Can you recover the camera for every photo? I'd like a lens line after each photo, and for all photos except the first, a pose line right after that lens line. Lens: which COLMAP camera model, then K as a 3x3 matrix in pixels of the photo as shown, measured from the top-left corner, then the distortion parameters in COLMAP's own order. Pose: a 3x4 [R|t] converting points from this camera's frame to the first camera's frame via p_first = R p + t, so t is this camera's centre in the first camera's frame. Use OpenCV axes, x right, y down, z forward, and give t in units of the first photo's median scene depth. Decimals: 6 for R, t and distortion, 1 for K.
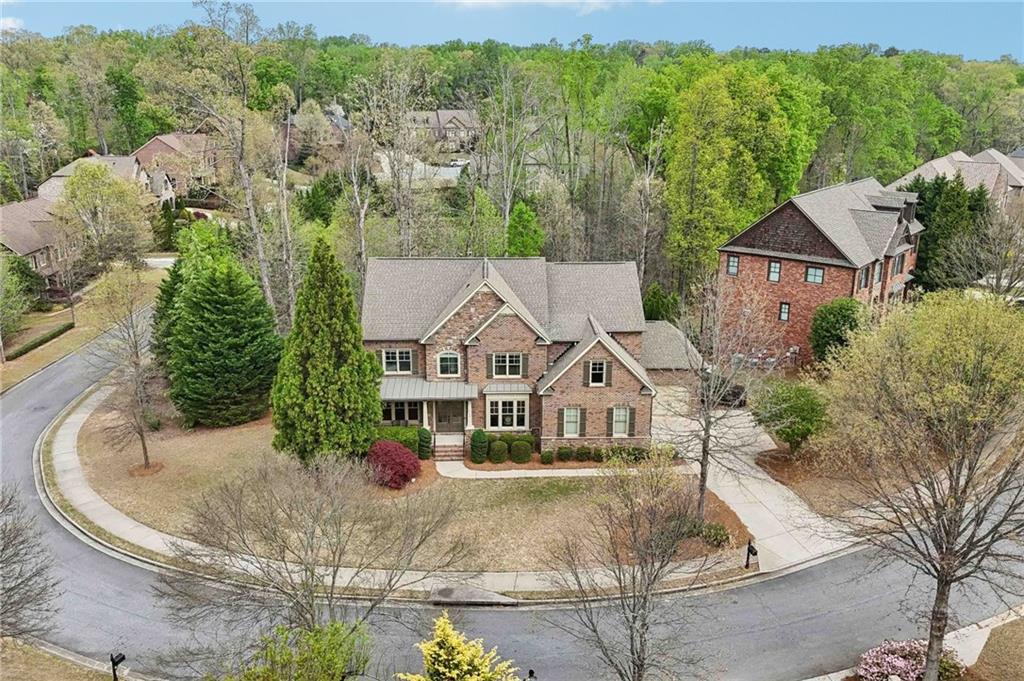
lens RADIAL K [[851.7, 0, 506.1], [0, 851.7, 339.9], [0, 0, 1]] dist [0.075196, -0.088652]
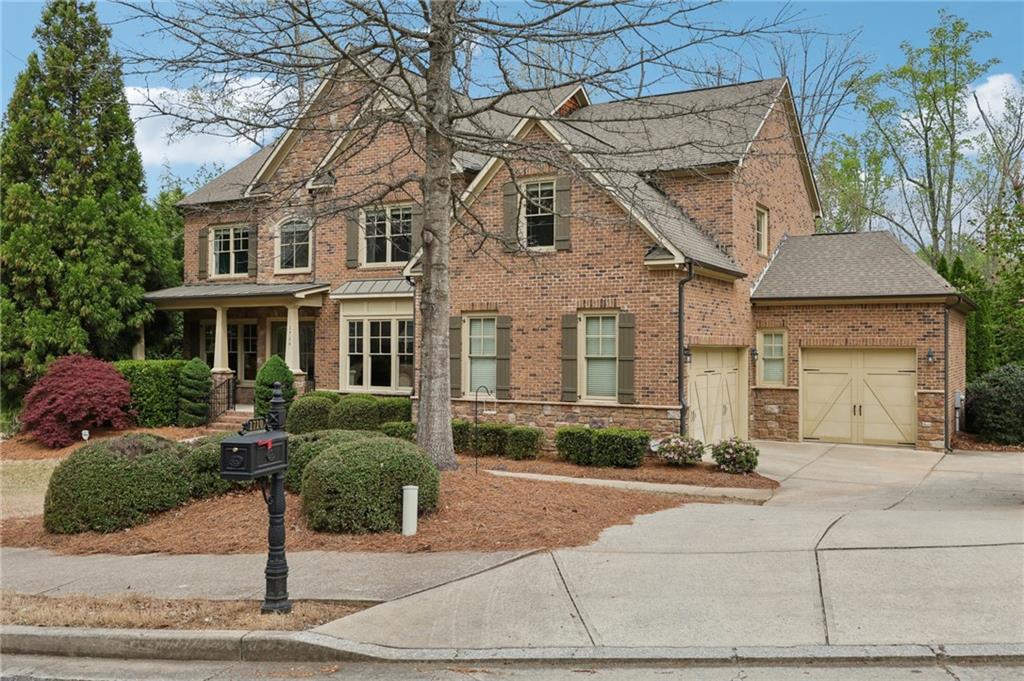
lens RADIAL K [[909.3, 0, 505.2], [0, 909.3, 336.9], [0, 0, 1]] dist [-0.006146, 0.005641]
pose [[0.855832, -0.001036, -0.517253, 0.292303], [-0.158659, 0.951267, -0.264419, 0.190970], [0.492320, 0.308365, 0.813961, 0.665751]]
